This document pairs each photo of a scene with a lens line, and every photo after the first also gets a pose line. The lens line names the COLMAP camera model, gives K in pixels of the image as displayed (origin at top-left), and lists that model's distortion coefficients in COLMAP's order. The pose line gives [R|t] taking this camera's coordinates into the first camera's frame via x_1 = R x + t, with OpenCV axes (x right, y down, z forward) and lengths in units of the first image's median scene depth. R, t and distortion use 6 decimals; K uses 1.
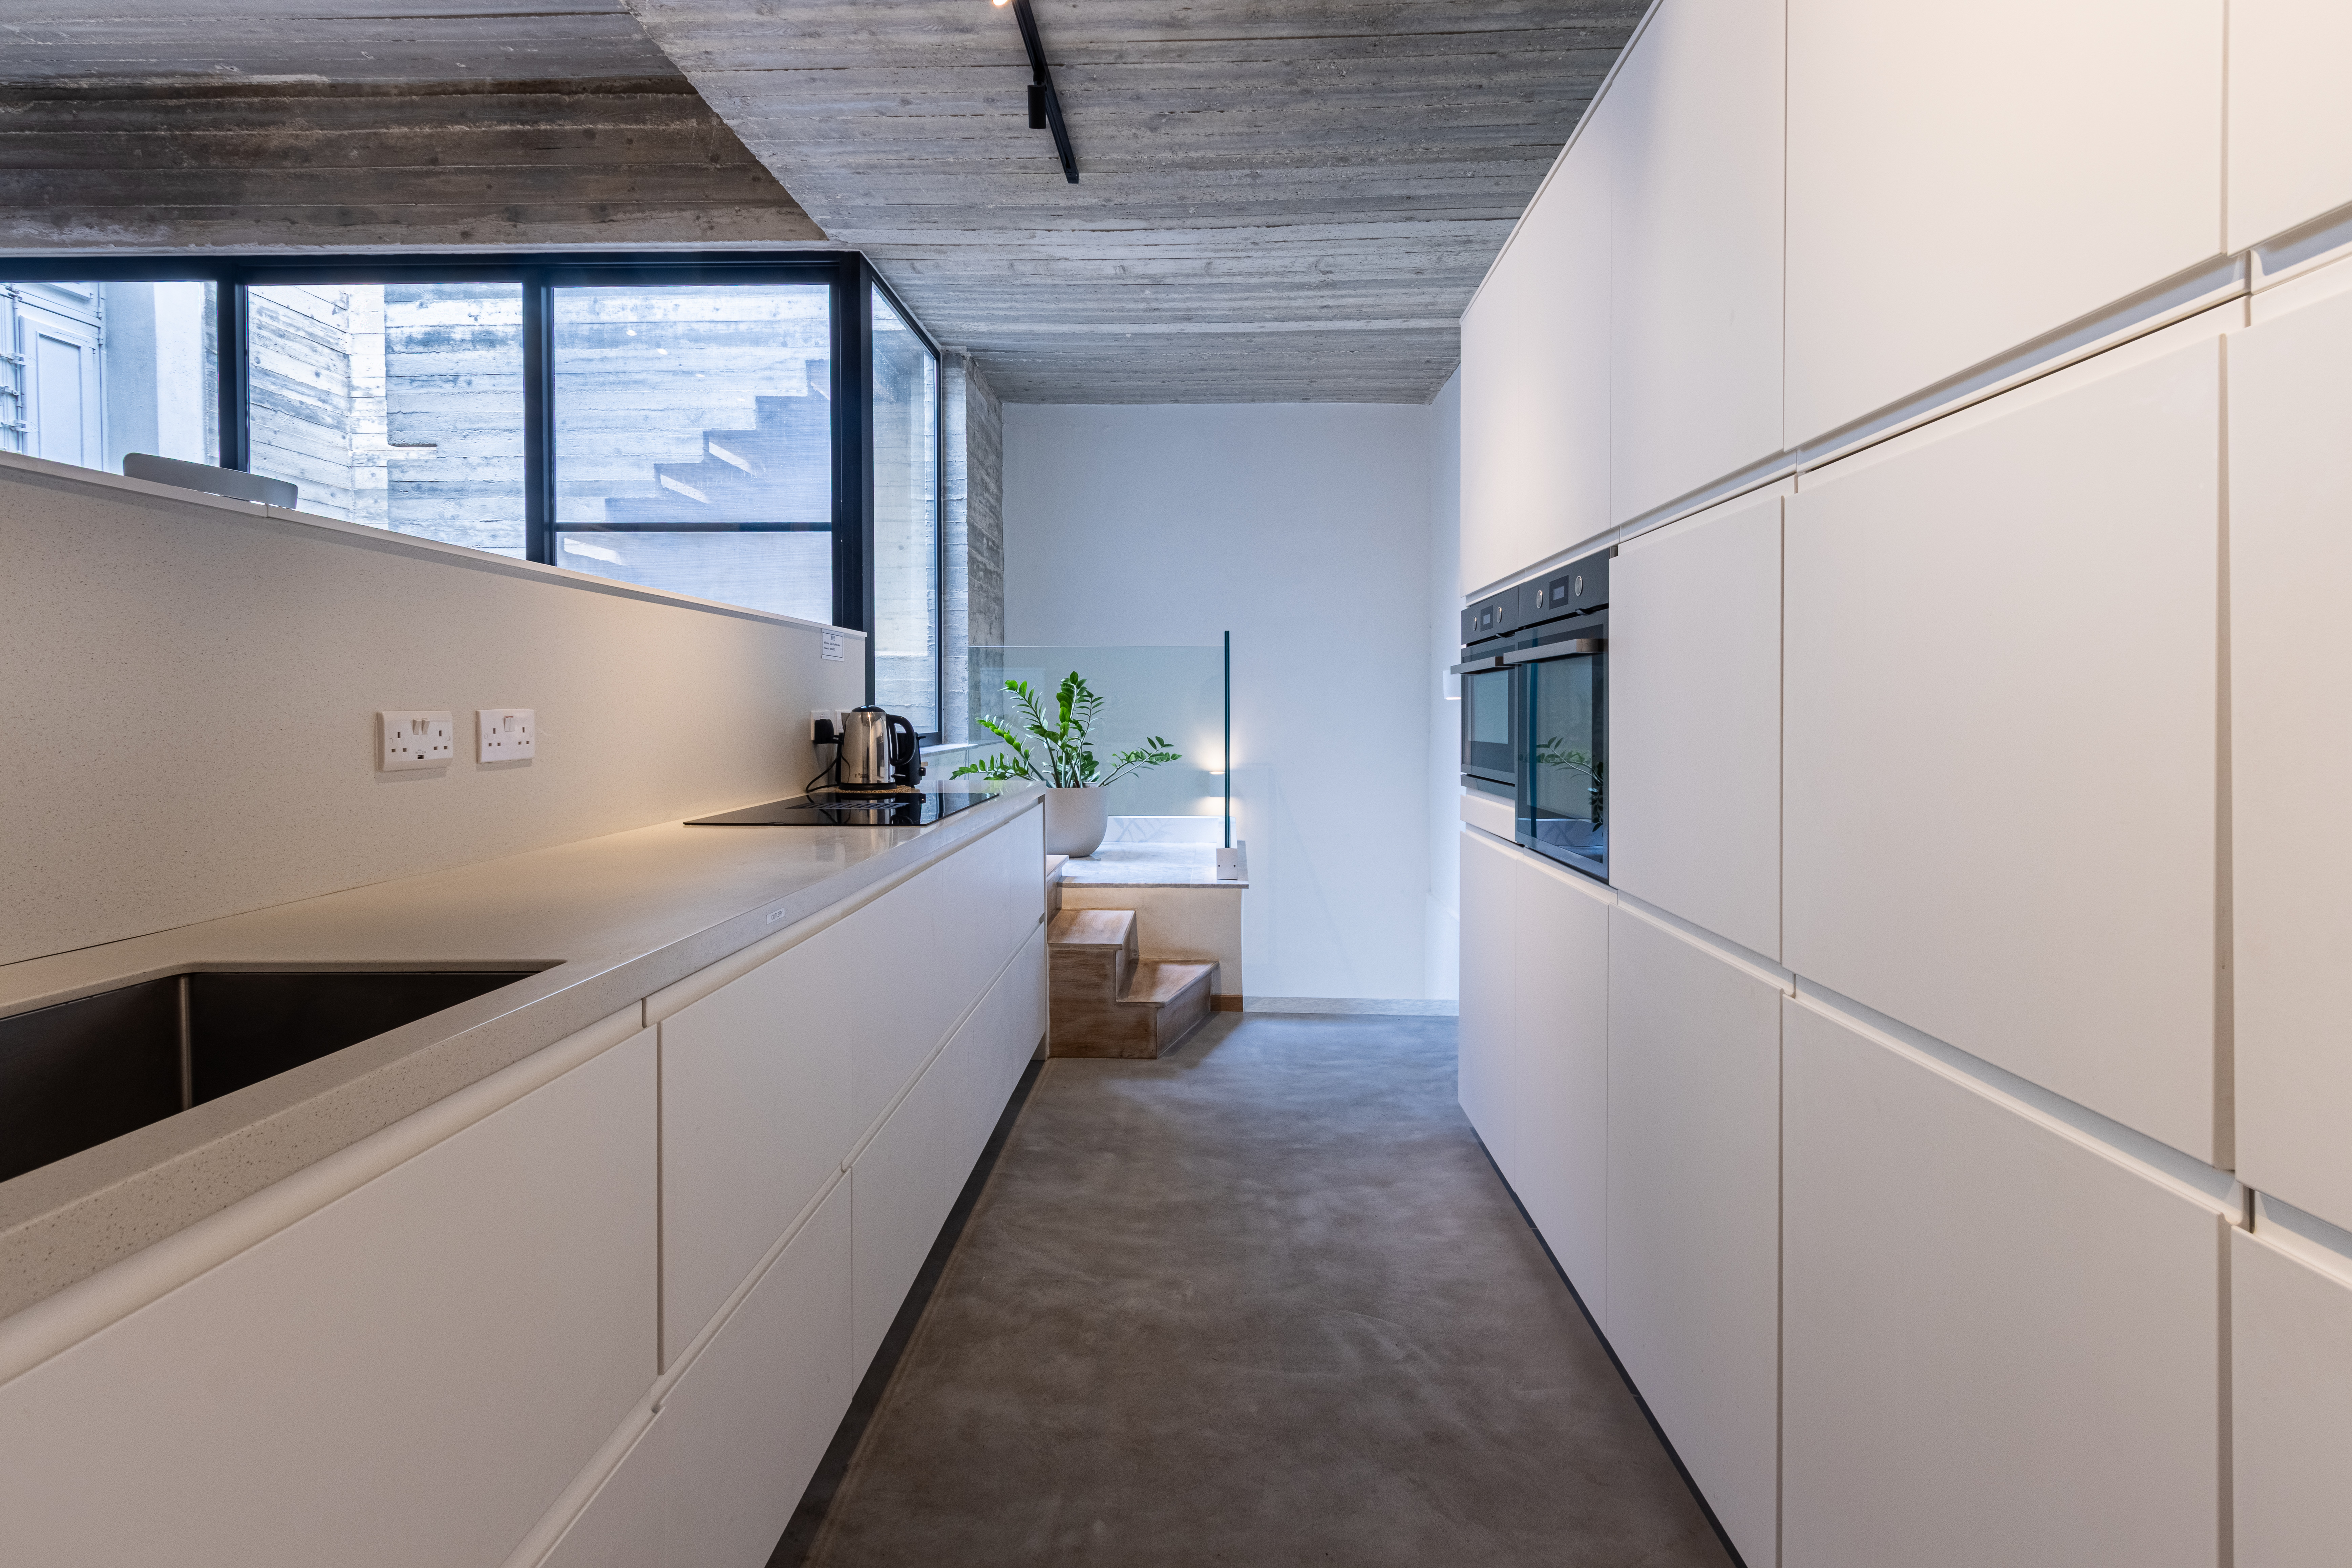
lens RADIAL K [[1129.6, 0, 1174.6], [0, 1129.6, 731.0], [0, 0, 1]] dist [0.006660, -0.000530]
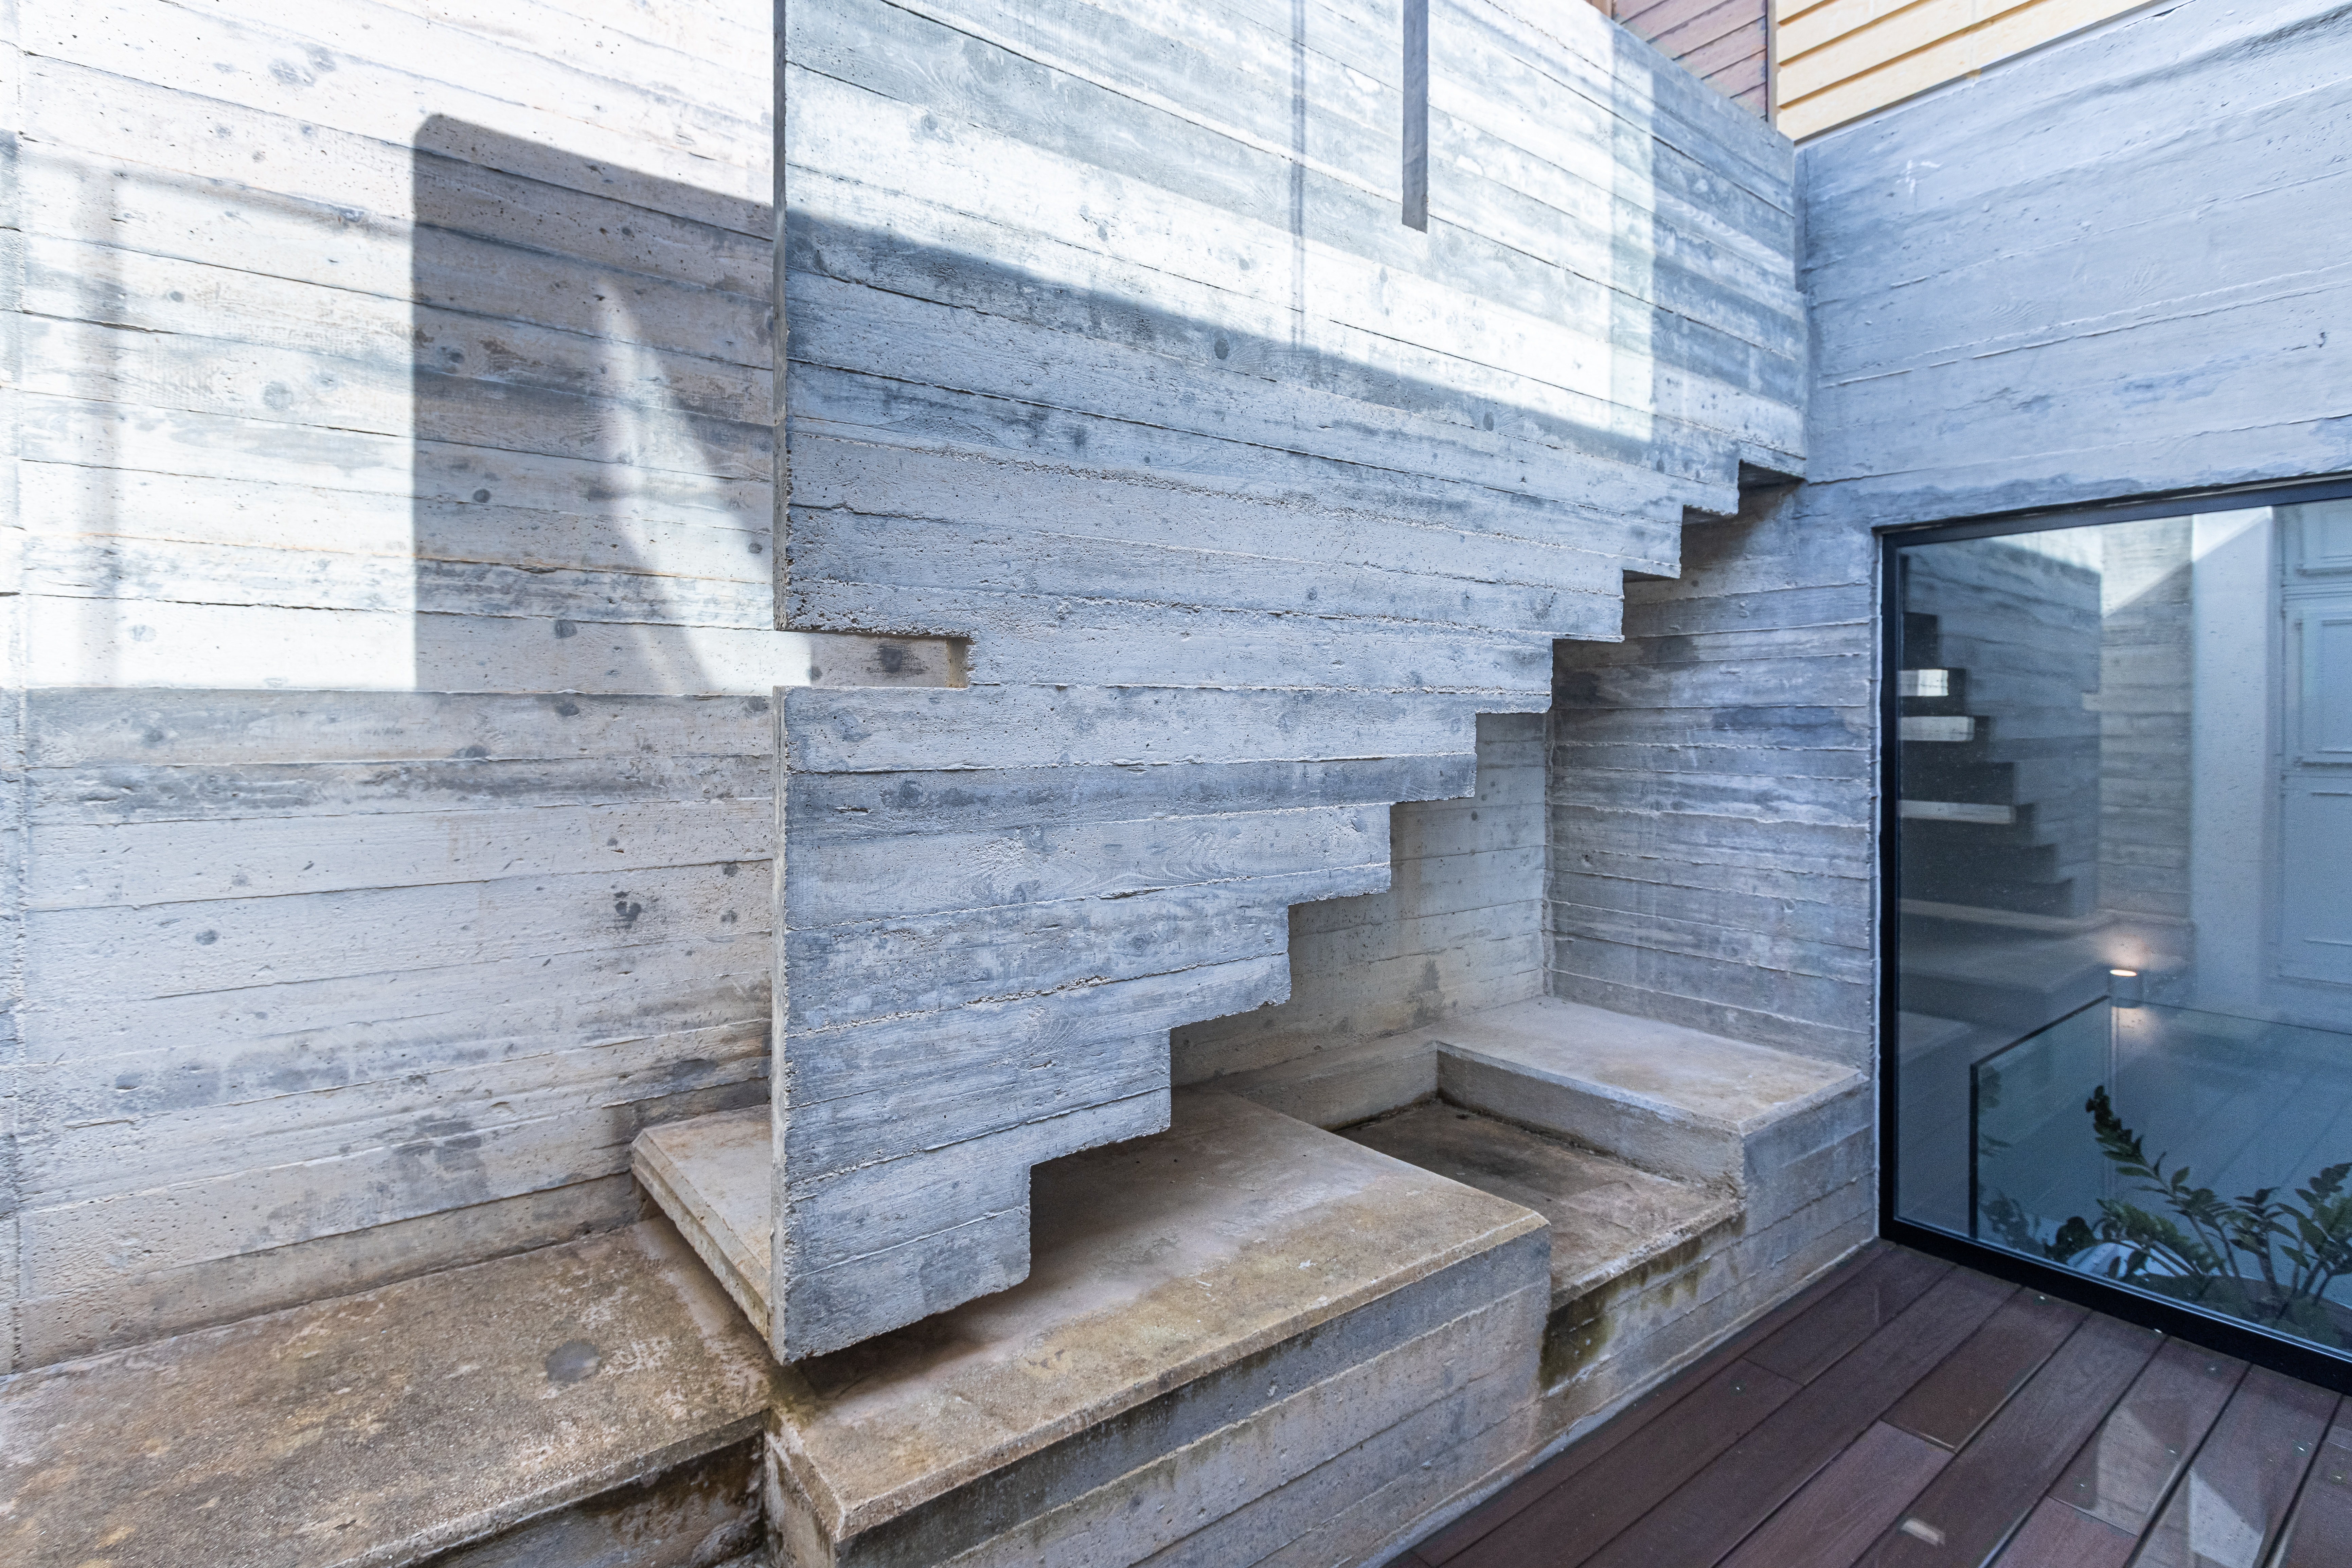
lens RADIAL K [[1154.8, 0, 1230.5], [0, 1154.8, 728.3], [0, 0, 1]] dist [0.009025, 0.001053]
pose [[0.751173, -0.006146, 0.660077, -1.060989], [0.016405, 0.999822, -0.009360, -0.304575], [-0.659901, 0.017860, 0.751140, 0.998611]]
